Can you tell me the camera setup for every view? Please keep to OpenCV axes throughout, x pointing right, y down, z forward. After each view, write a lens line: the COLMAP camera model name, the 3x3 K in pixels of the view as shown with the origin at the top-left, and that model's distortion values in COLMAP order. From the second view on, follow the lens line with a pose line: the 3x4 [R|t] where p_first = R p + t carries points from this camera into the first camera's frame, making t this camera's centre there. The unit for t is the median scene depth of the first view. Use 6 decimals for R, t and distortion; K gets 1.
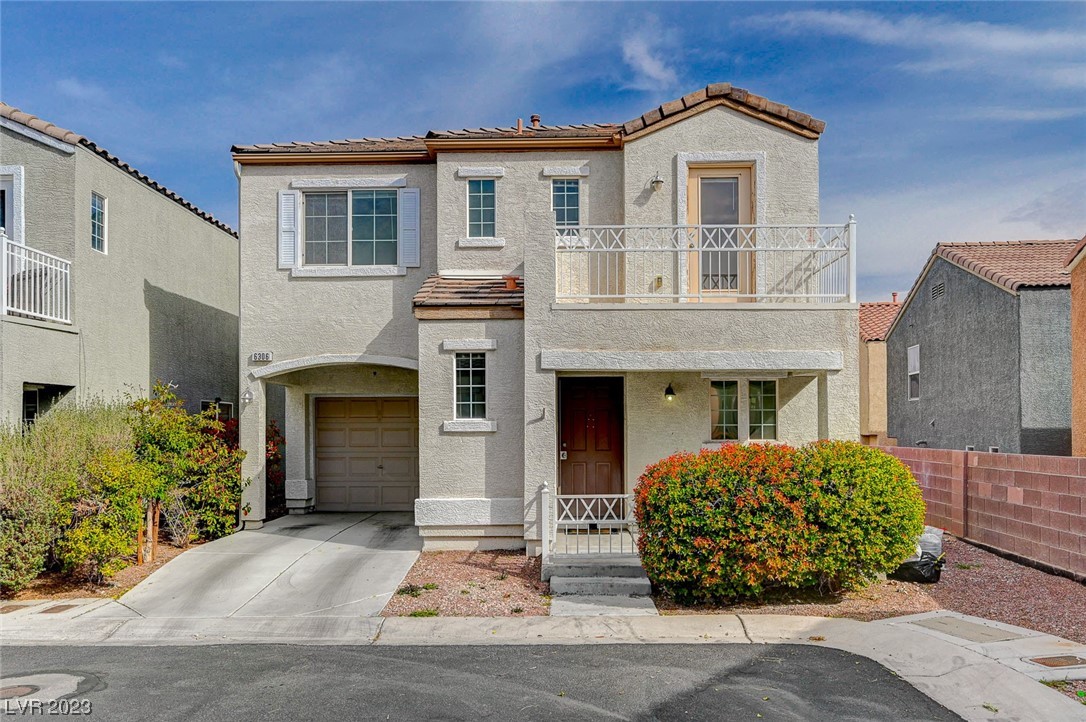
lens RADIAL K [[762.2, 0, 527.3], [0, 762.2, 424.5], [0, 0, 1]] dist [-0.002064, -0.001017]
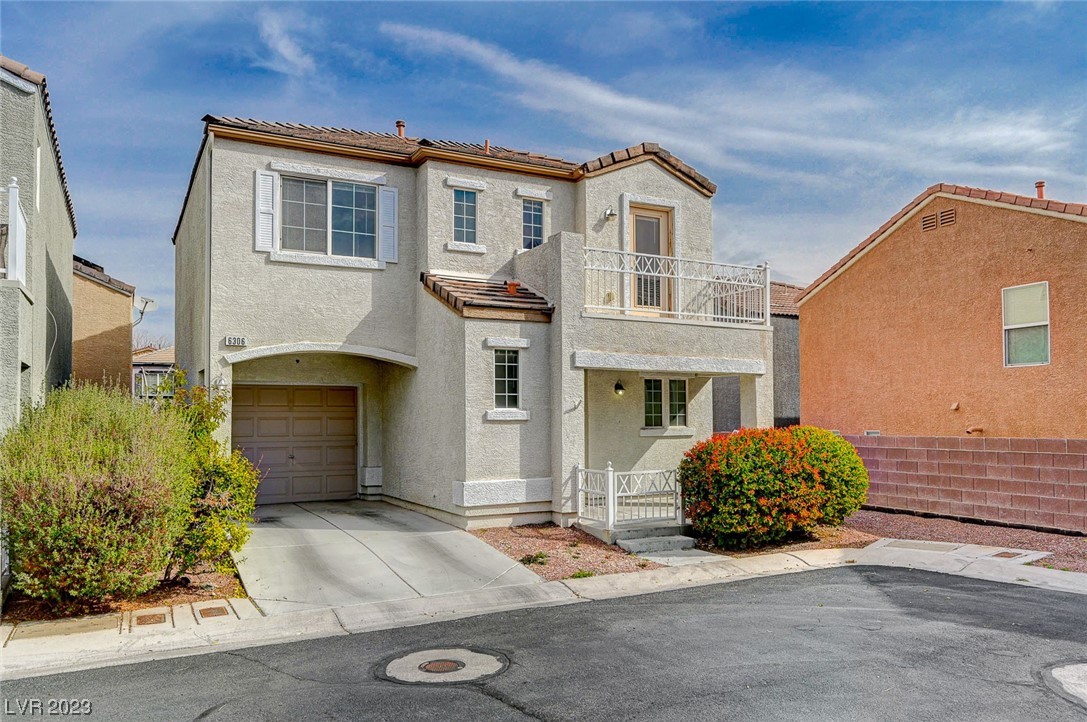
lens RADIAL K [[775.0, 0, 496.4], [0, 775.0, 394.0], [0, 0, 1]] dist [0.000081, -0.000868]
pose [[0.882673, 0.014557, 0.469761, -0.564767], [-0.002619, 0.999657, -0.026058, 0.000648], [-0.469980, 0.021771, 0.882409, 0.001240]]
